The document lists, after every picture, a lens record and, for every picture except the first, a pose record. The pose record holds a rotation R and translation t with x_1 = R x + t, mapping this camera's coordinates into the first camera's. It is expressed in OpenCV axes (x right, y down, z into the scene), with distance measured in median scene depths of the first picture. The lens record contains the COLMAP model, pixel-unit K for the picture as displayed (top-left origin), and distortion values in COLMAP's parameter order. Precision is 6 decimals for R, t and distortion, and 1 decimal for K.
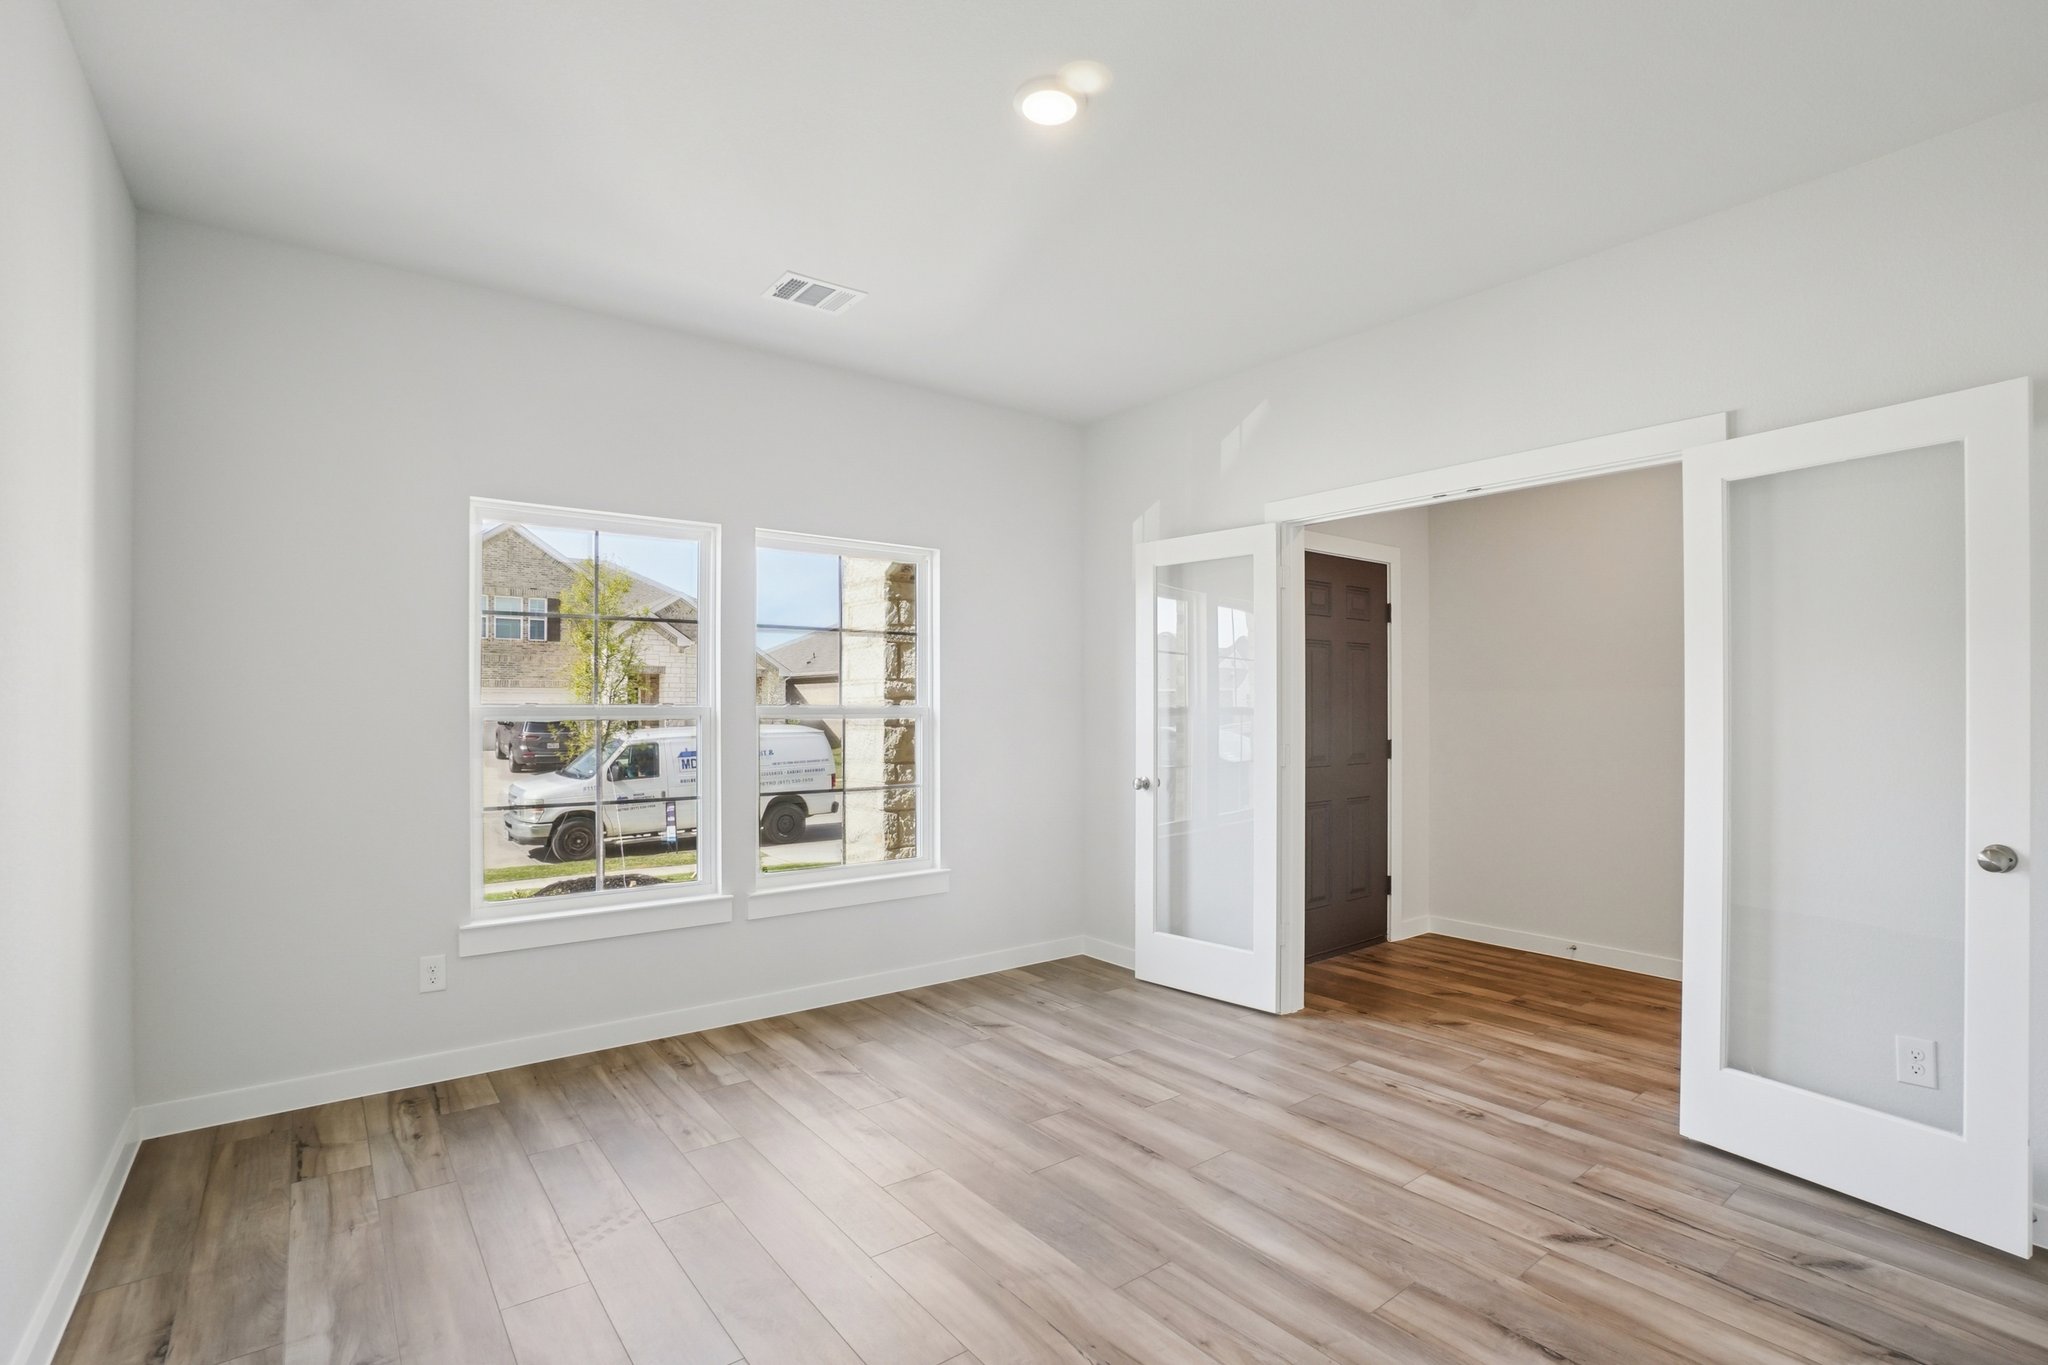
lens RADIAL K [[905.1, 0, 1023.2], [0, 905.1, 687.8], [0, 0, 1]] dist [-0.016283, 0.000214]
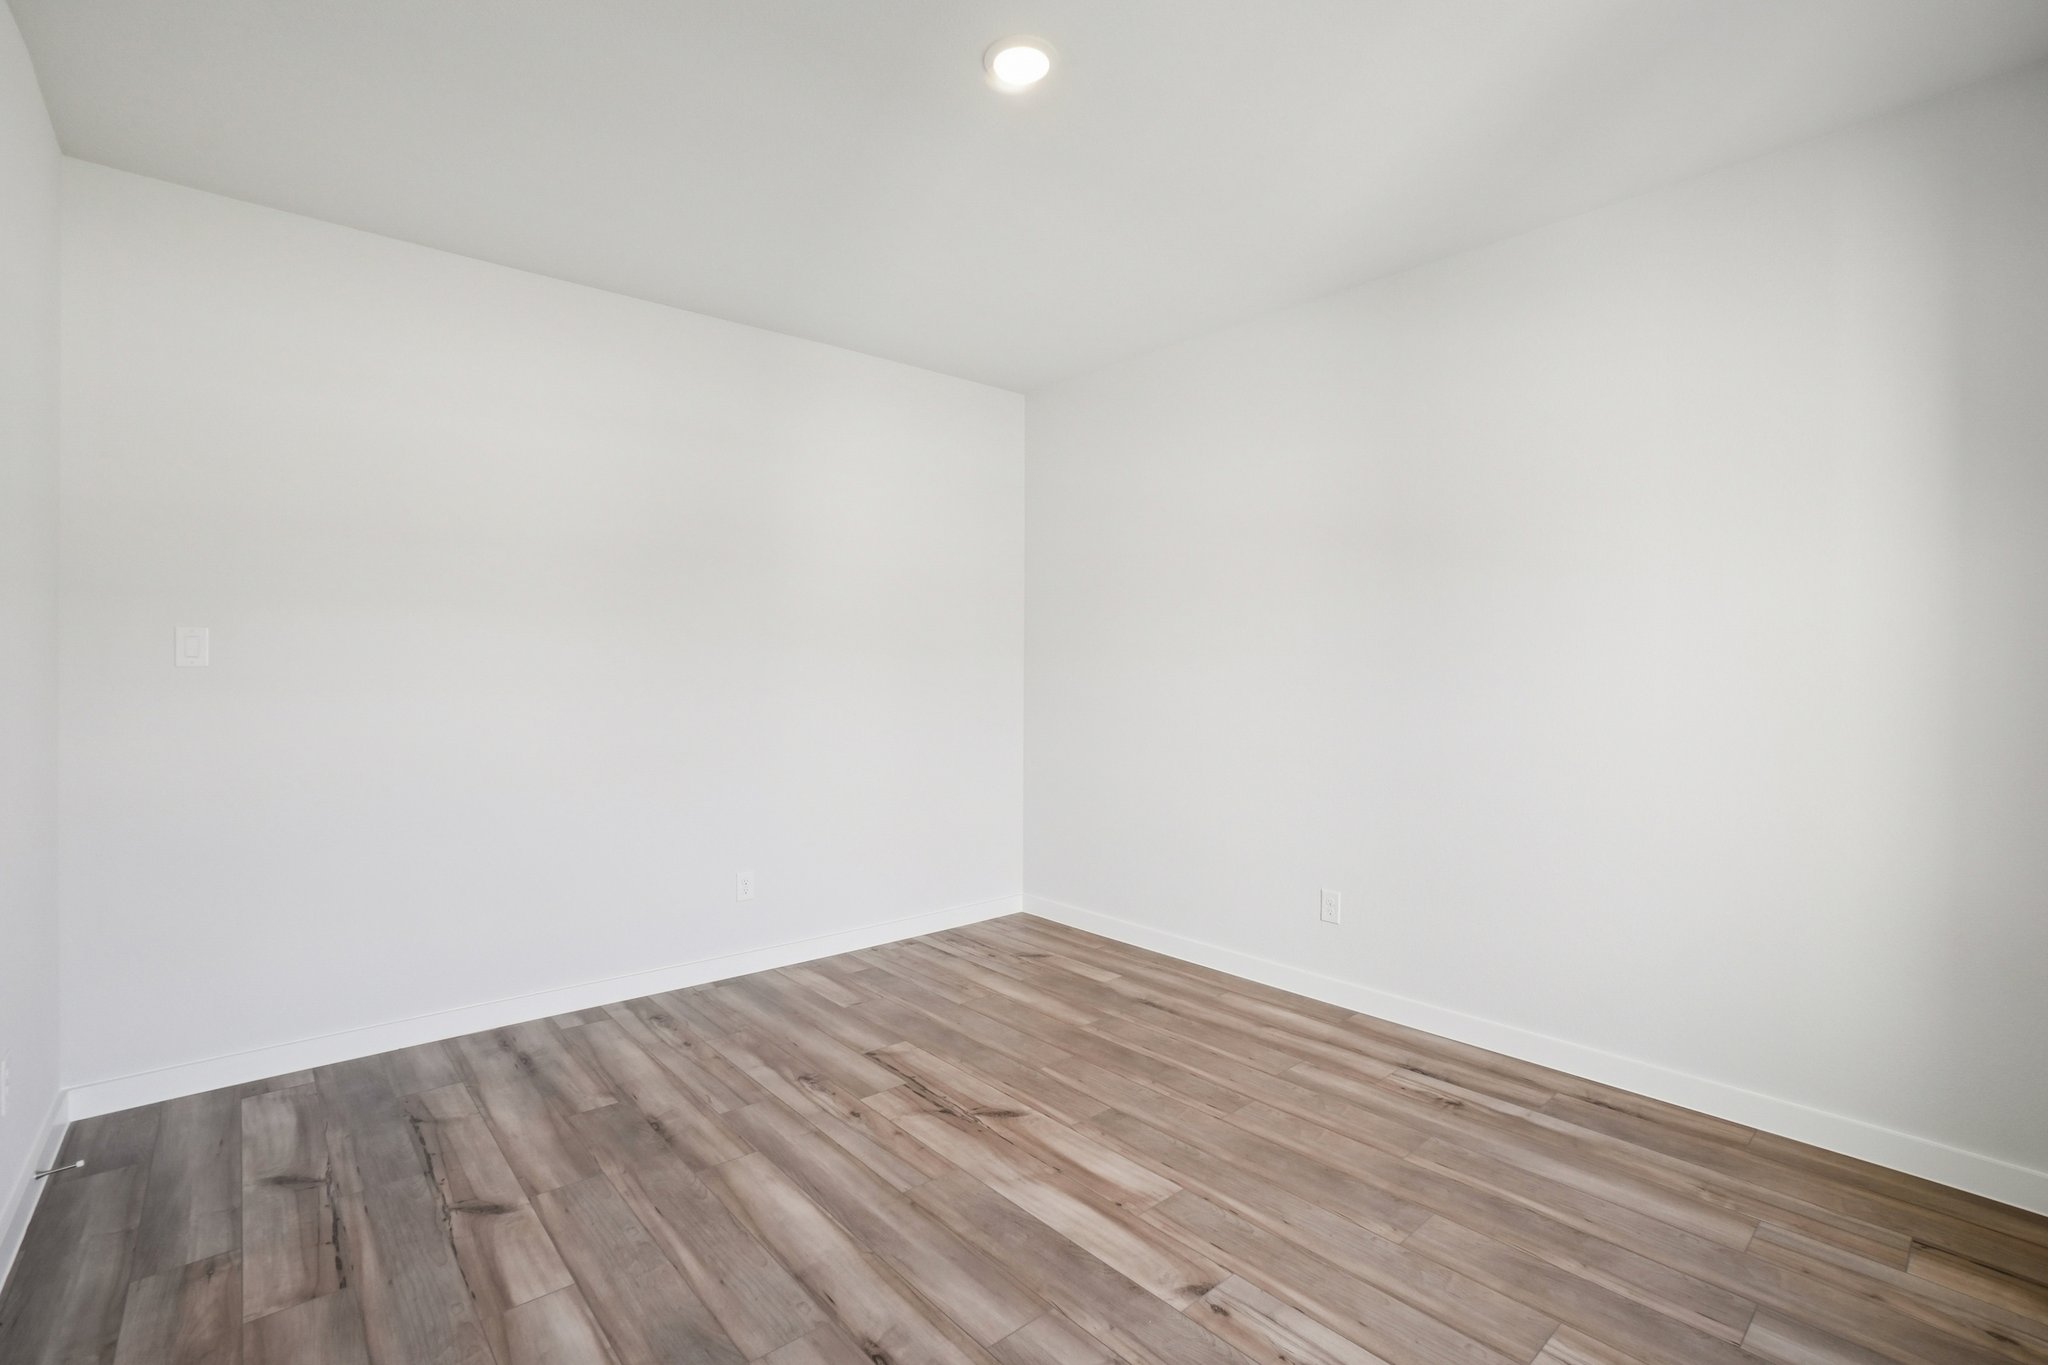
lens RADIAL K [[905.1, 0, 1023.9], [0, 905.1, 683.3], [0, 0, 1]] dist [-0.016283, 0.000214]
pose [[-0.995612, -0.004873, -0.093446, 0.124305], [-0.004452, 0.999979, -0.004709, 0.040468], [0.093467, -0.004273, -0.995613, 2.078250]]
